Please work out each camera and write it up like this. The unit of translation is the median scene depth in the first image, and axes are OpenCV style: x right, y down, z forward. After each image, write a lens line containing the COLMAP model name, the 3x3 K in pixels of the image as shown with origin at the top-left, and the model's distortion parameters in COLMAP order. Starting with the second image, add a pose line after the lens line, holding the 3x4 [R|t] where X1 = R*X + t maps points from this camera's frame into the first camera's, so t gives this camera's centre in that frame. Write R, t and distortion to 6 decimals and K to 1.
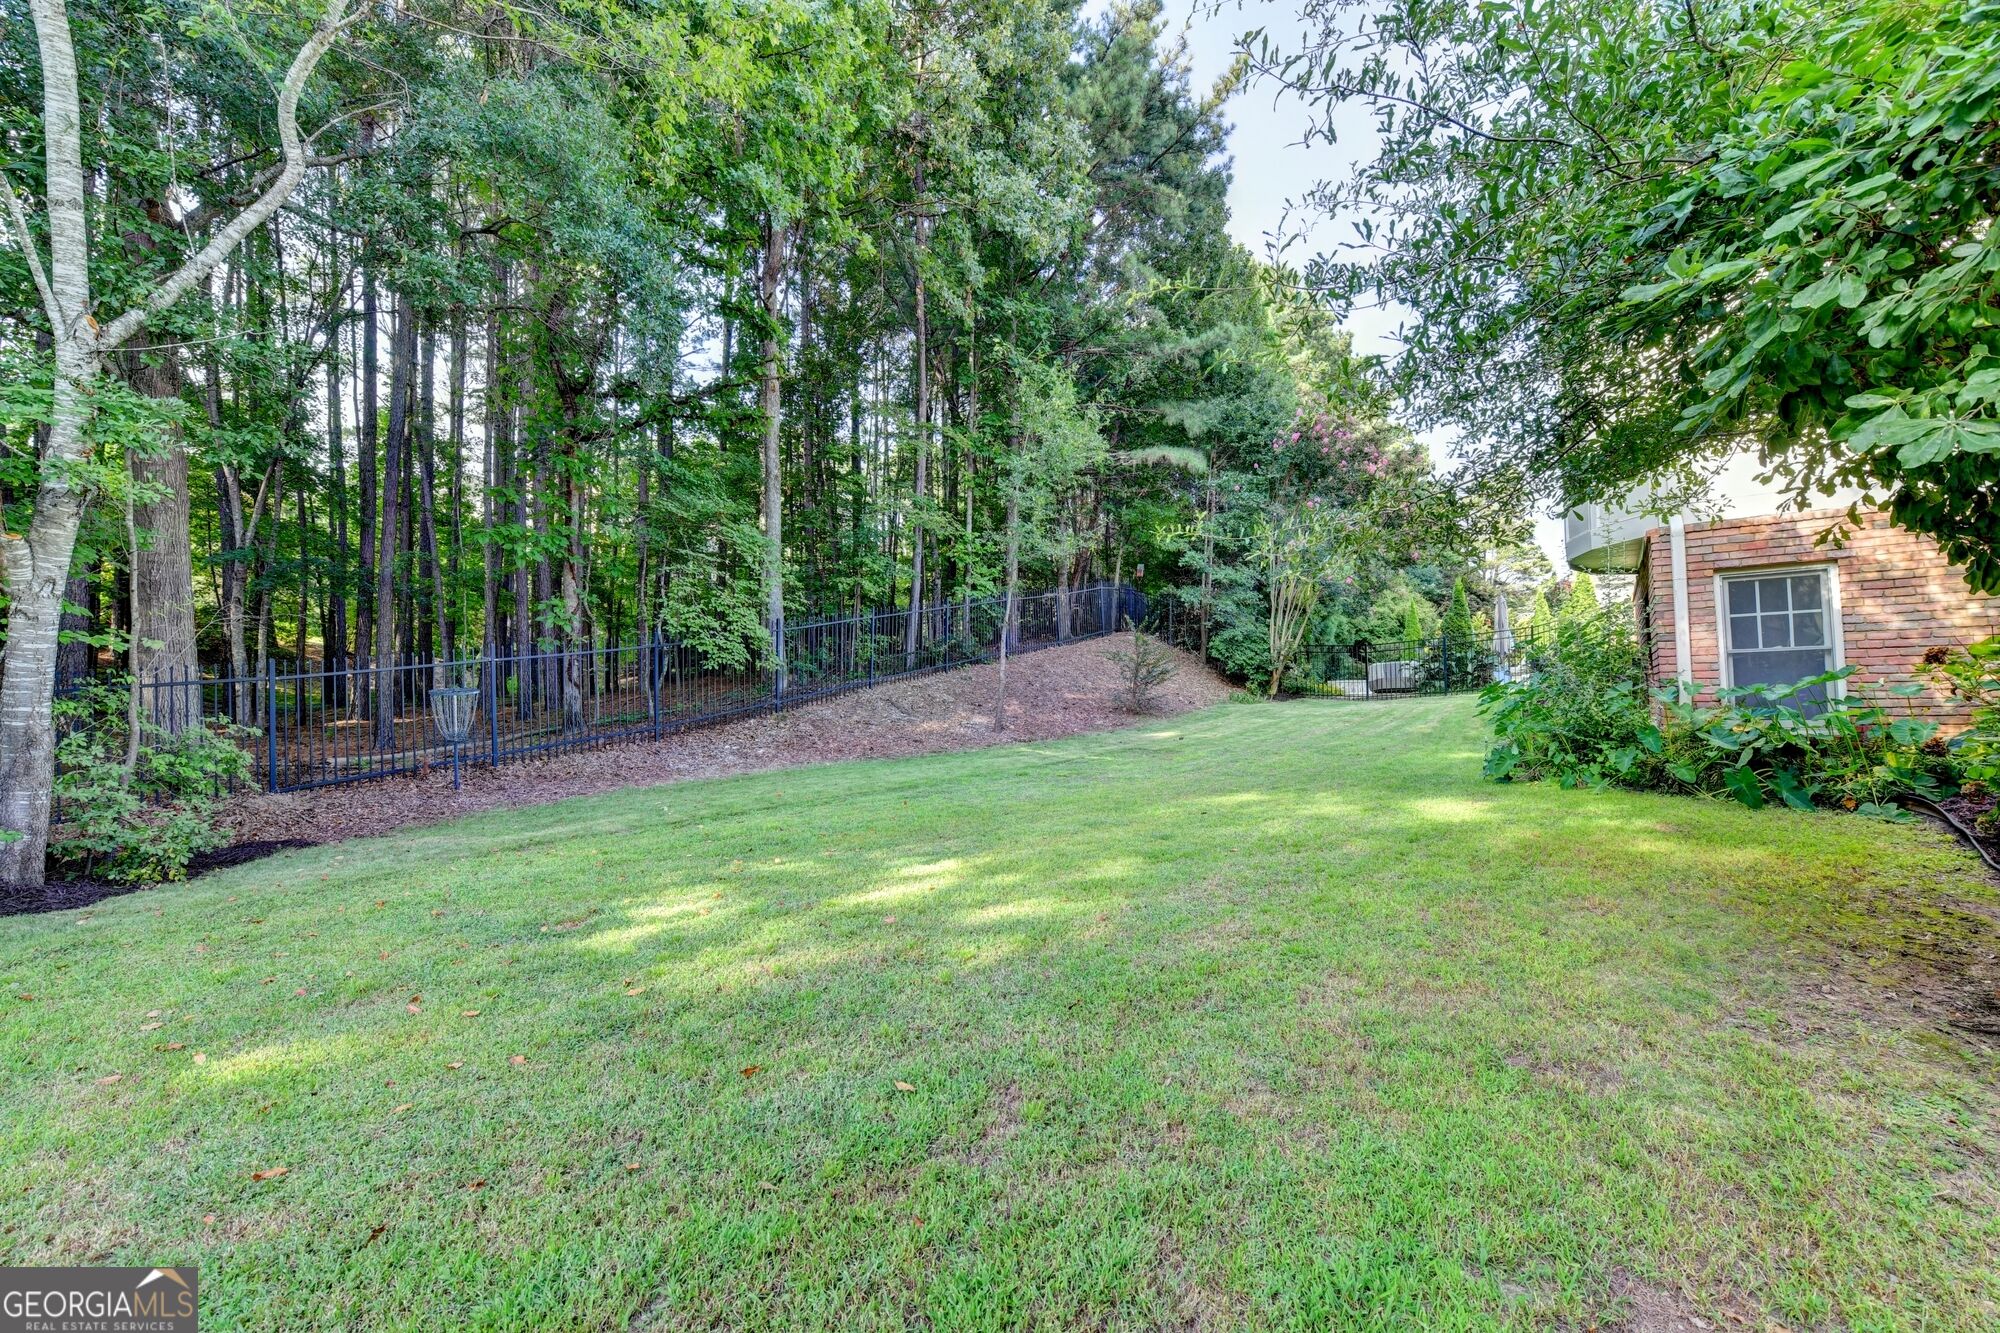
lens RADIAL K [[806.9, 0, 1004.0], [0, 806.9, 667.5], [0, 0, 1]] dist [-0.005920, -0.000512]
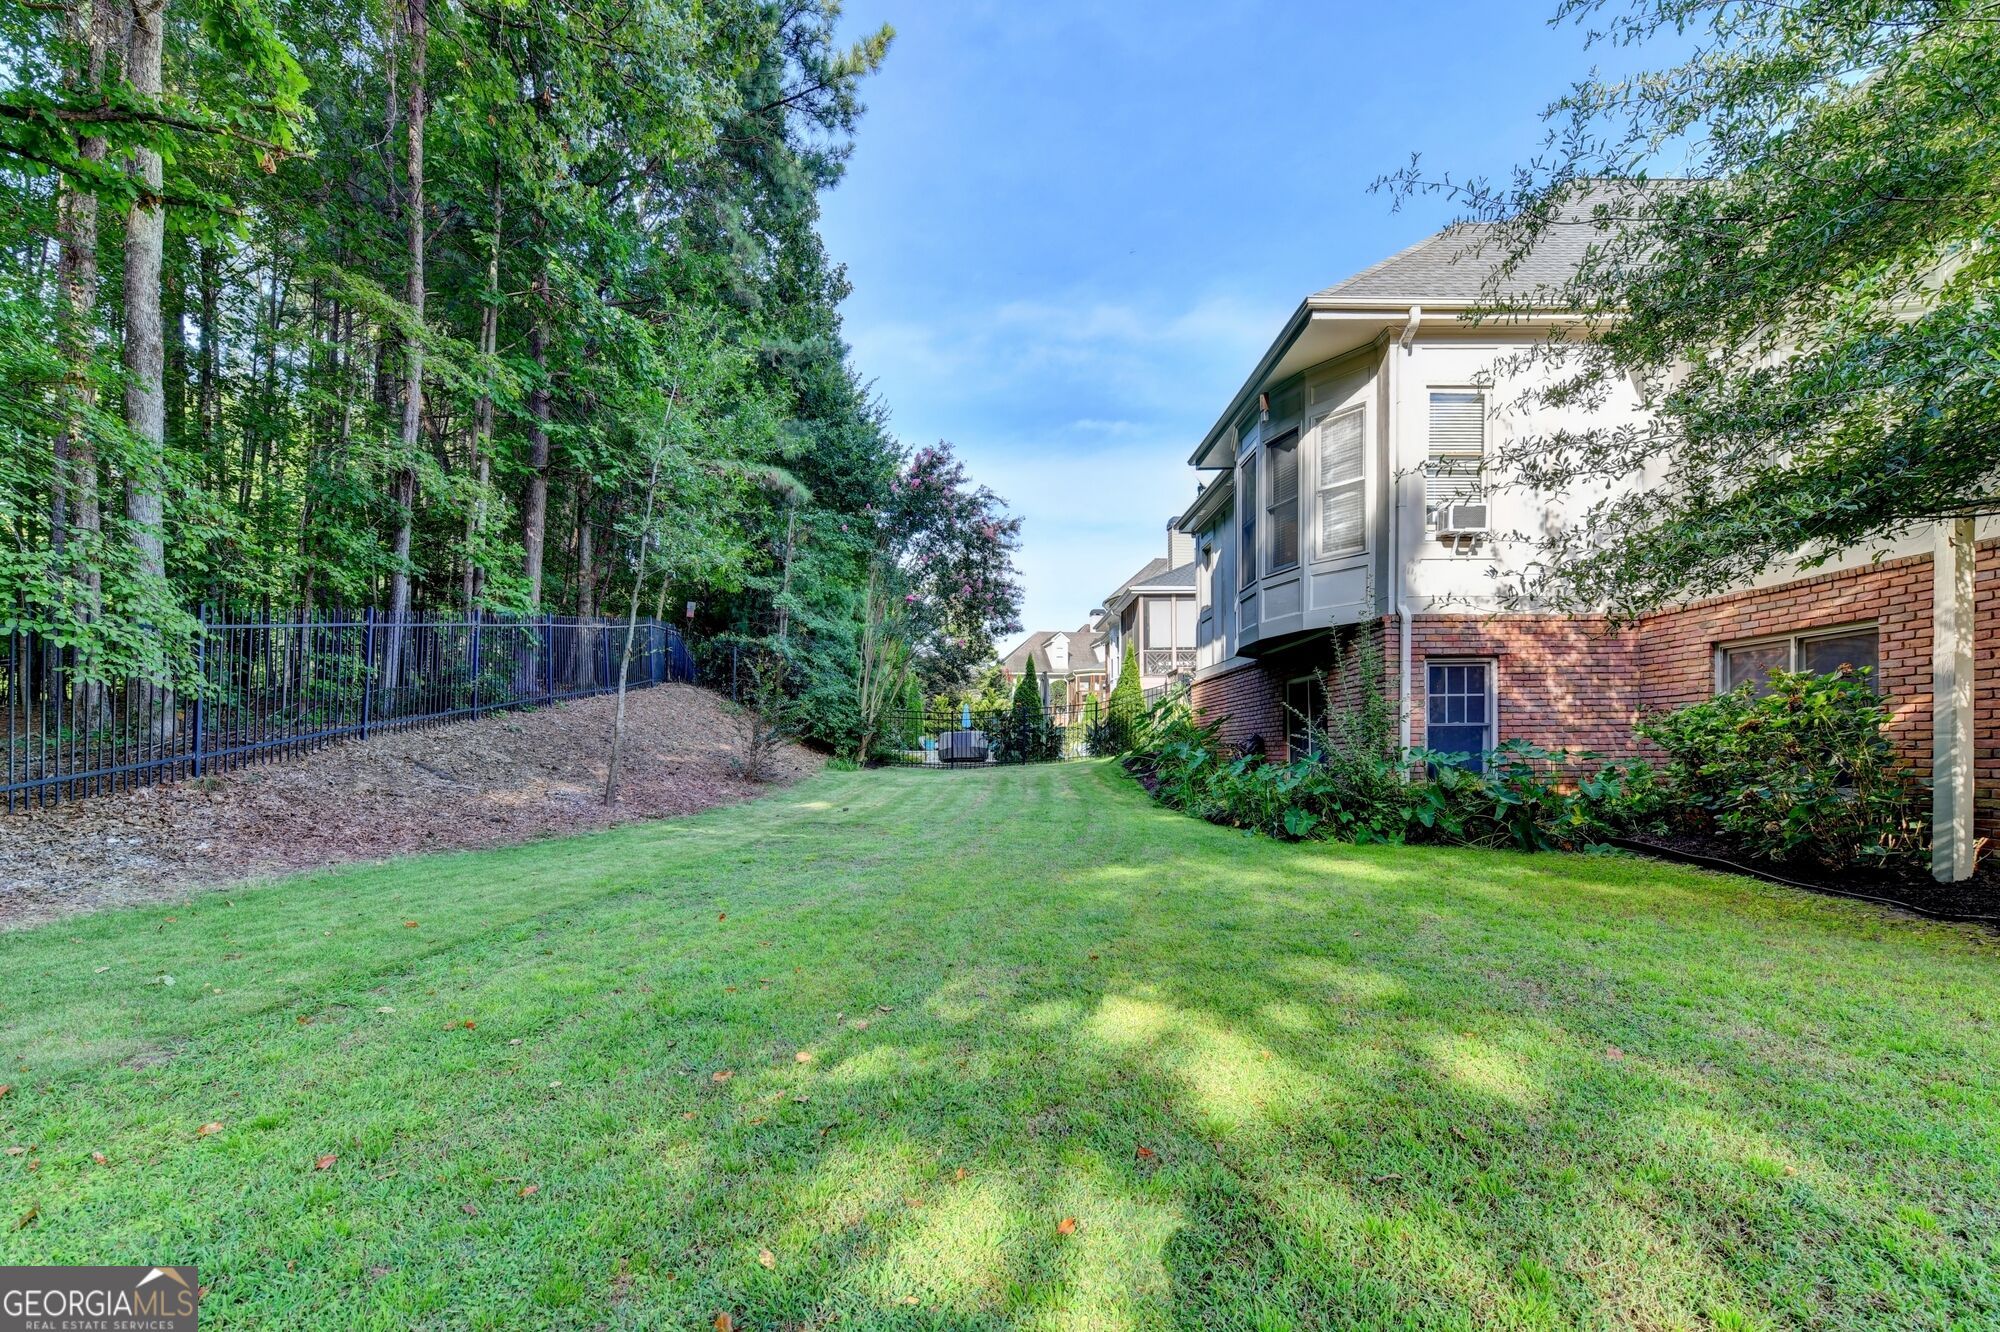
lens RADIAL K [[856.0, 0, 1000.9], [0, 856.0, 763.0], [0, 0, 1]] dist [0.000329, -0.000061]
pose [[0.787973, 0.014692, 0.615534, -0.176785], [-0.032085, 0.999337, 0.017220, 0.016234], [-0.614873, -0.033318, 0.787922, 0.173004]]
